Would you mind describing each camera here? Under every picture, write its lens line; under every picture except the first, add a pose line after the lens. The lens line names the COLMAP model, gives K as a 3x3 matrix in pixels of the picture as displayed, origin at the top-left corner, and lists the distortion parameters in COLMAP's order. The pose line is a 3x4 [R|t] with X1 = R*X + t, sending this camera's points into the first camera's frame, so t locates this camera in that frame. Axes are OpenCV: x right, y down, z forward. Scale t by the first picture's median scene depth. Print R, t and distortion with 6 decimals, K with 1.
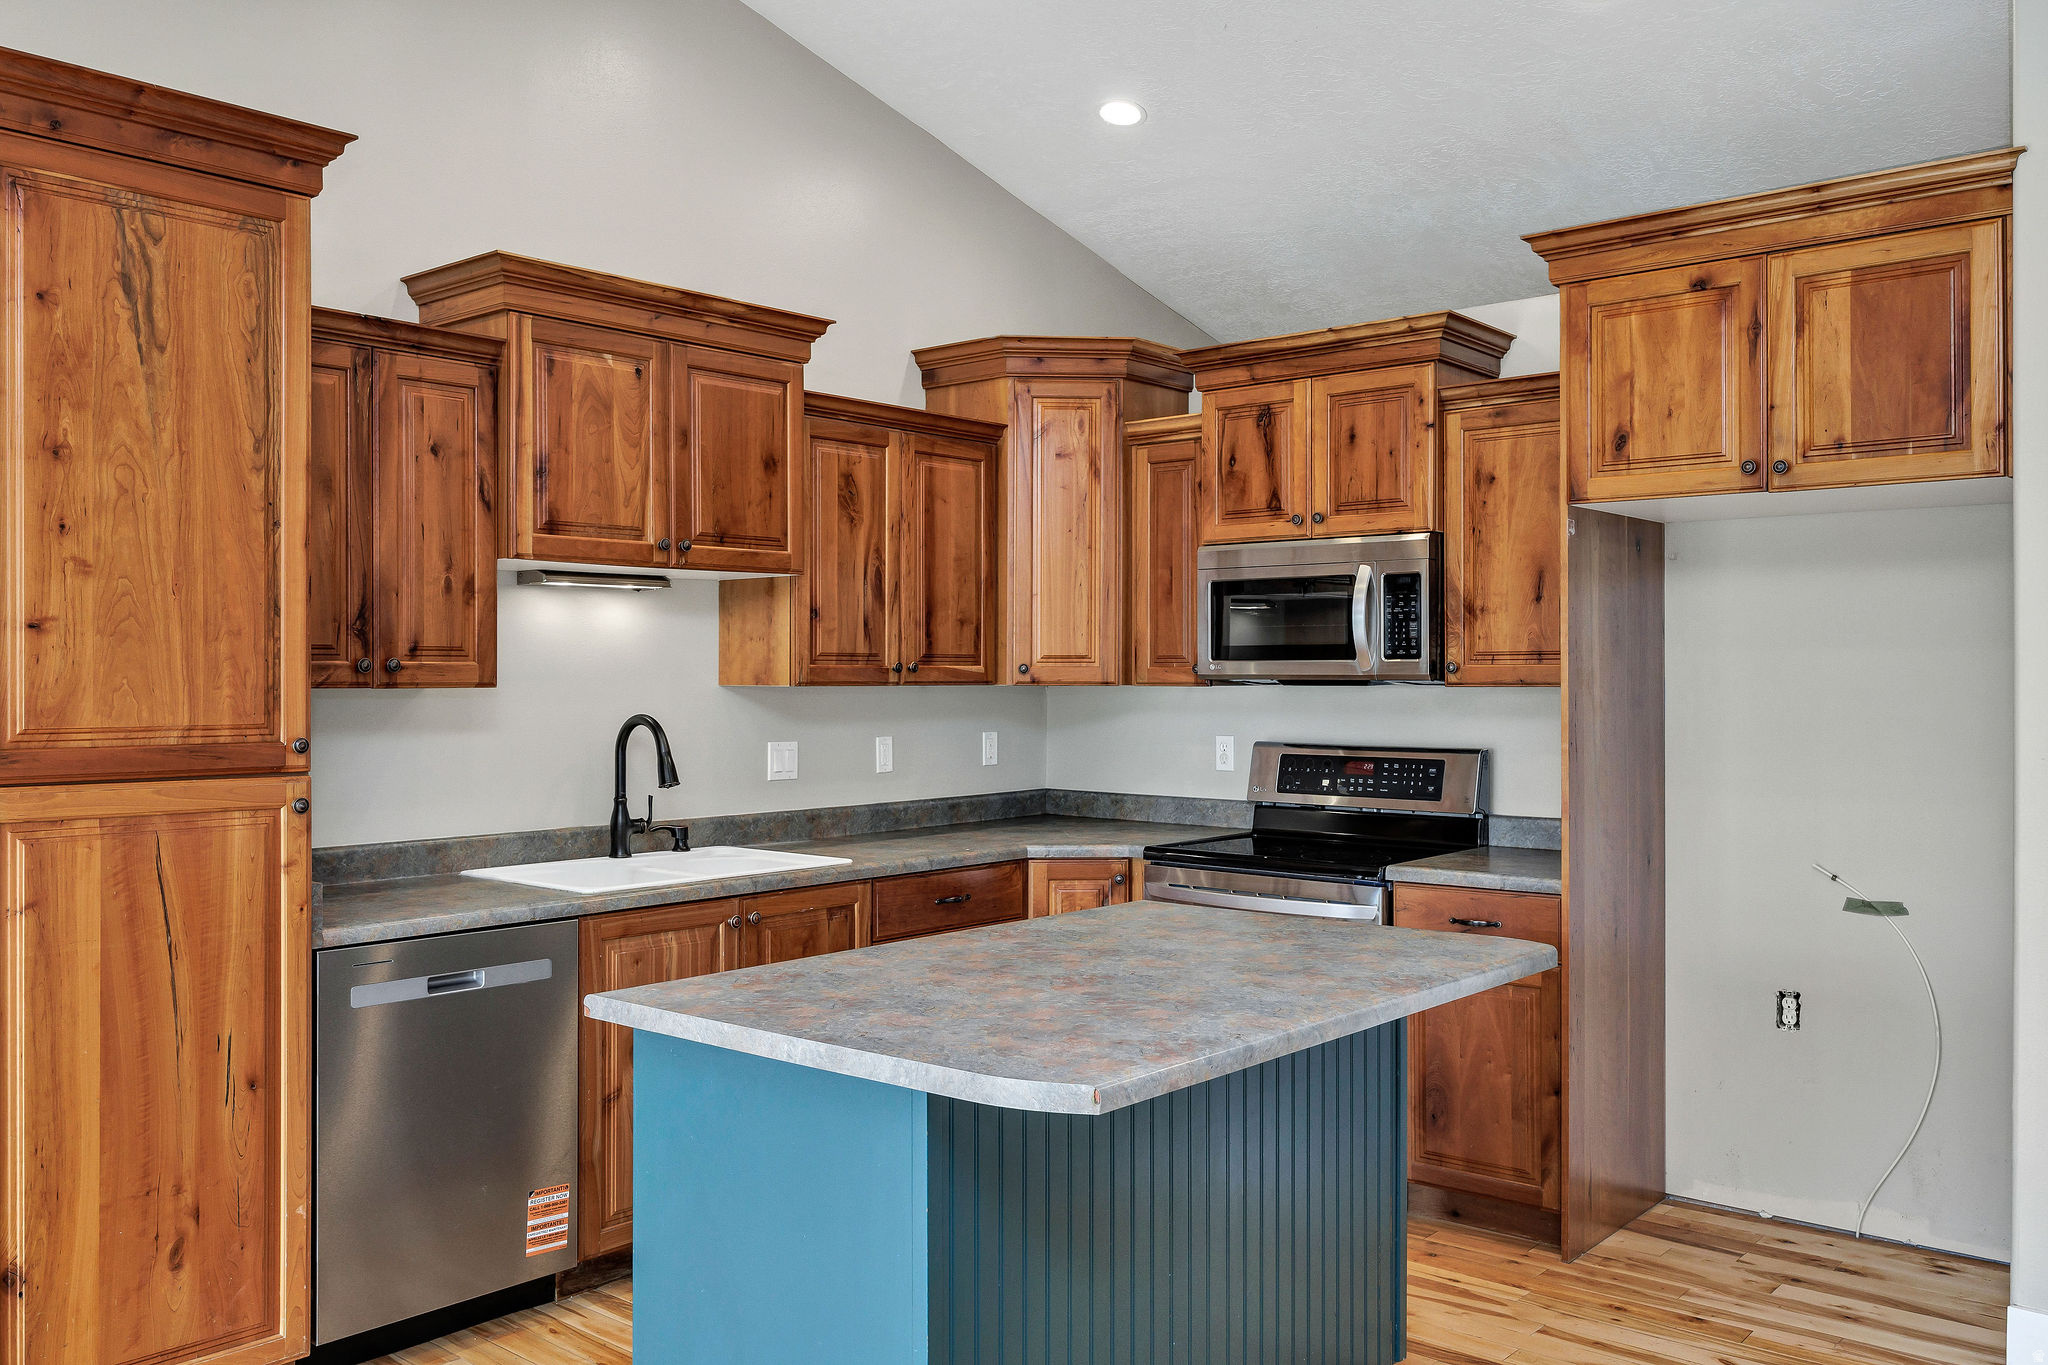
lens RADIAL K [[1665.8, 0, 1026.6], [0, 1665.8, 679.1], [0, 0, 1]] dist [0.001474, 0.007391]
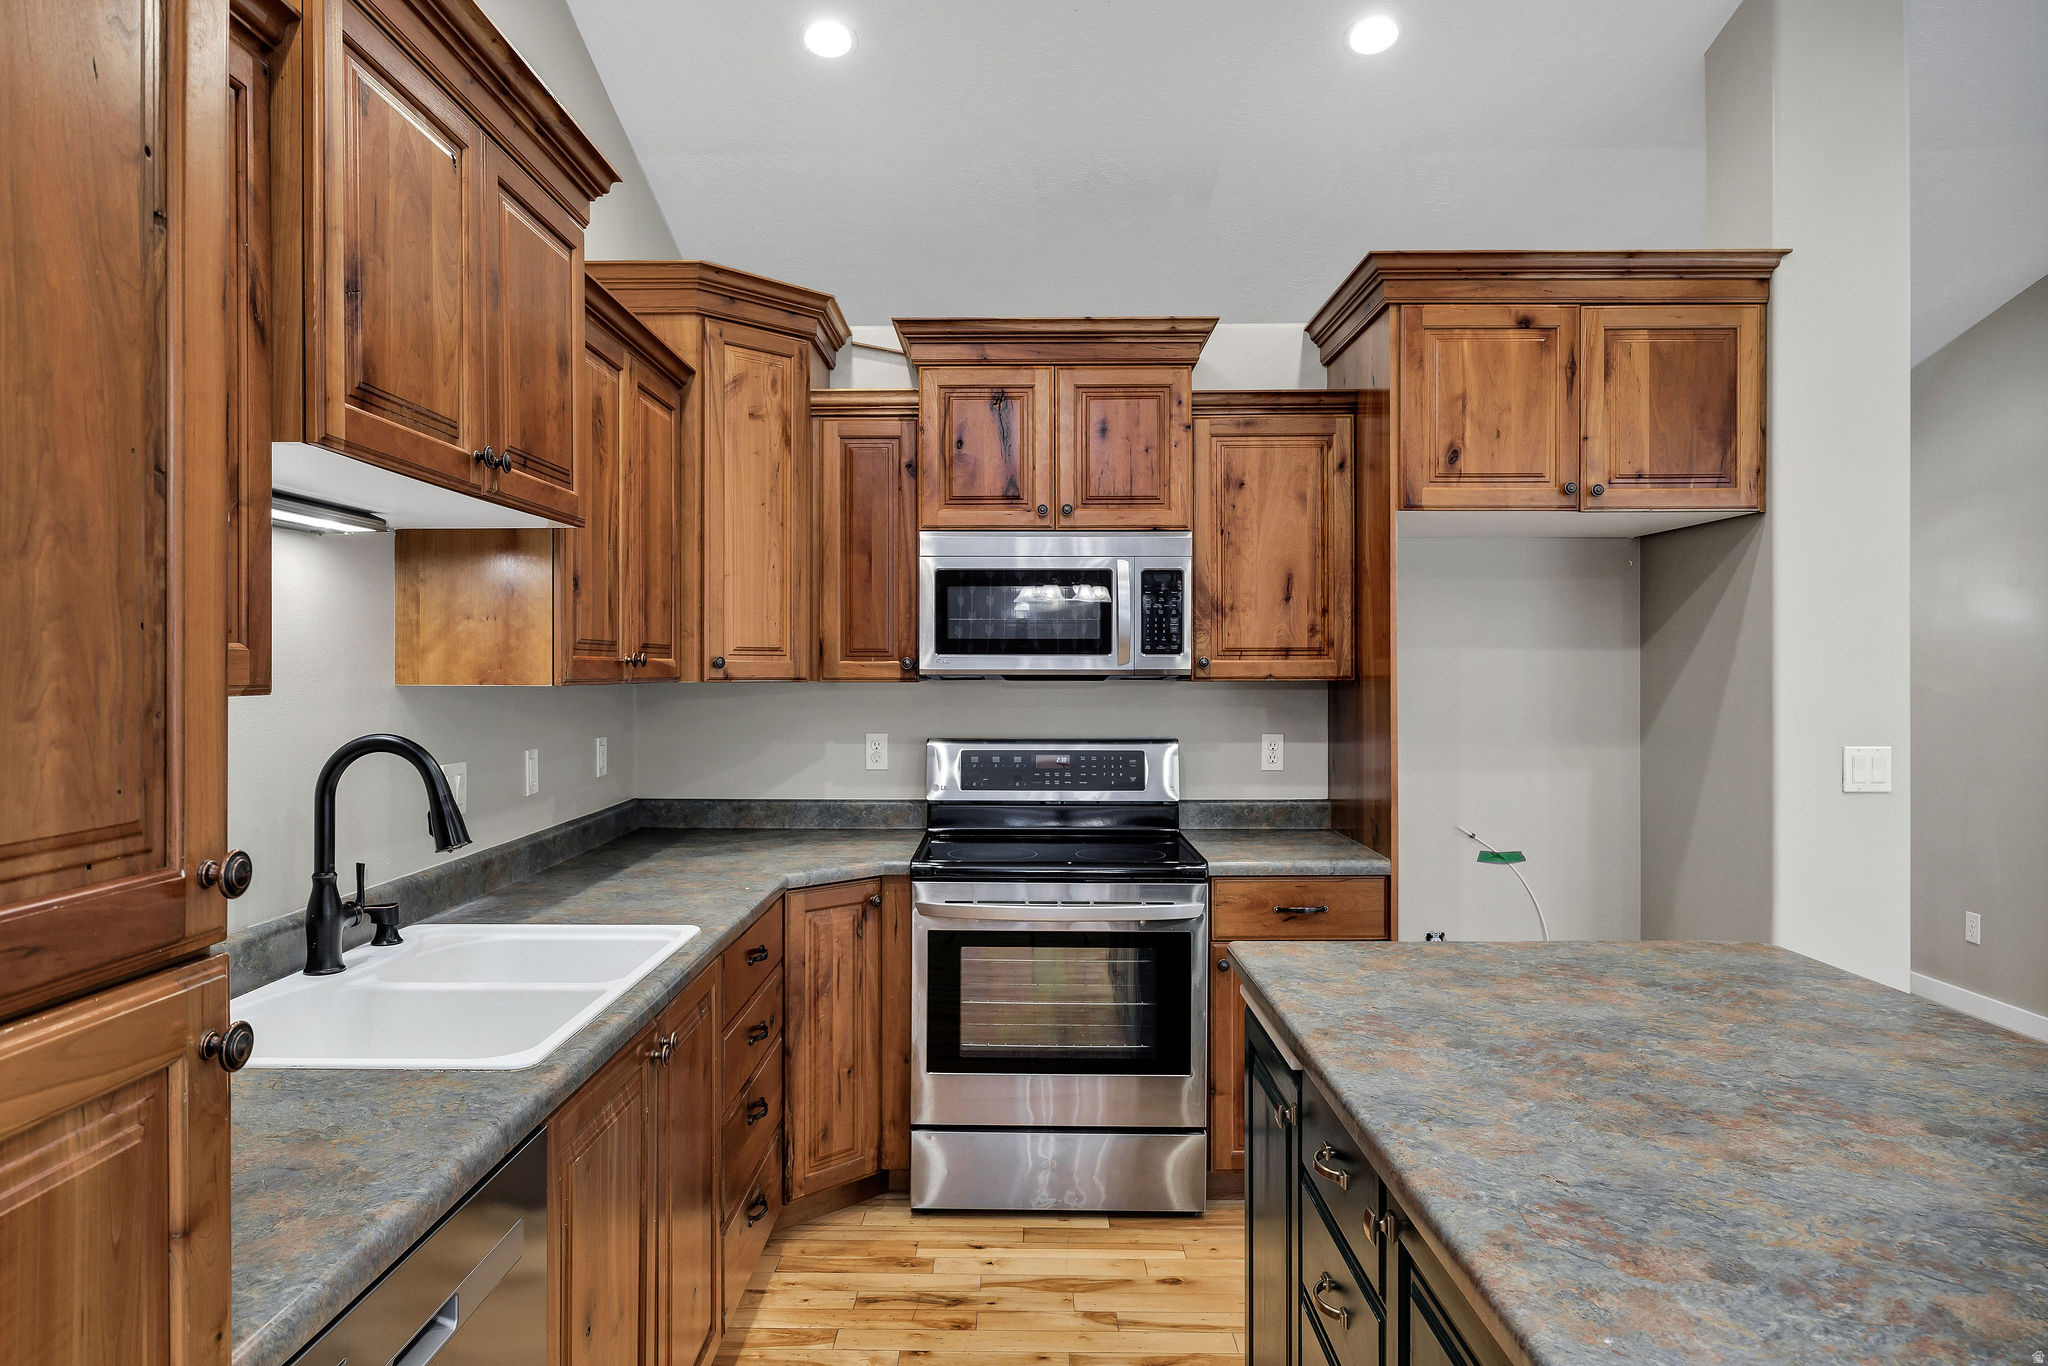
lens RADIAL K [[1232.0, 0, 1009.8], [0, 1232.0, 675.1], [0, 0, 1]] dist [-0.001848, -0.000009]
pose [[0.769206, -0.003049, 0.638993, -0.334477], [0.001803, 0.999995, 0.002602, -0.001343], [-0.638998, -0.000850, 0.769208, 0.493415]]
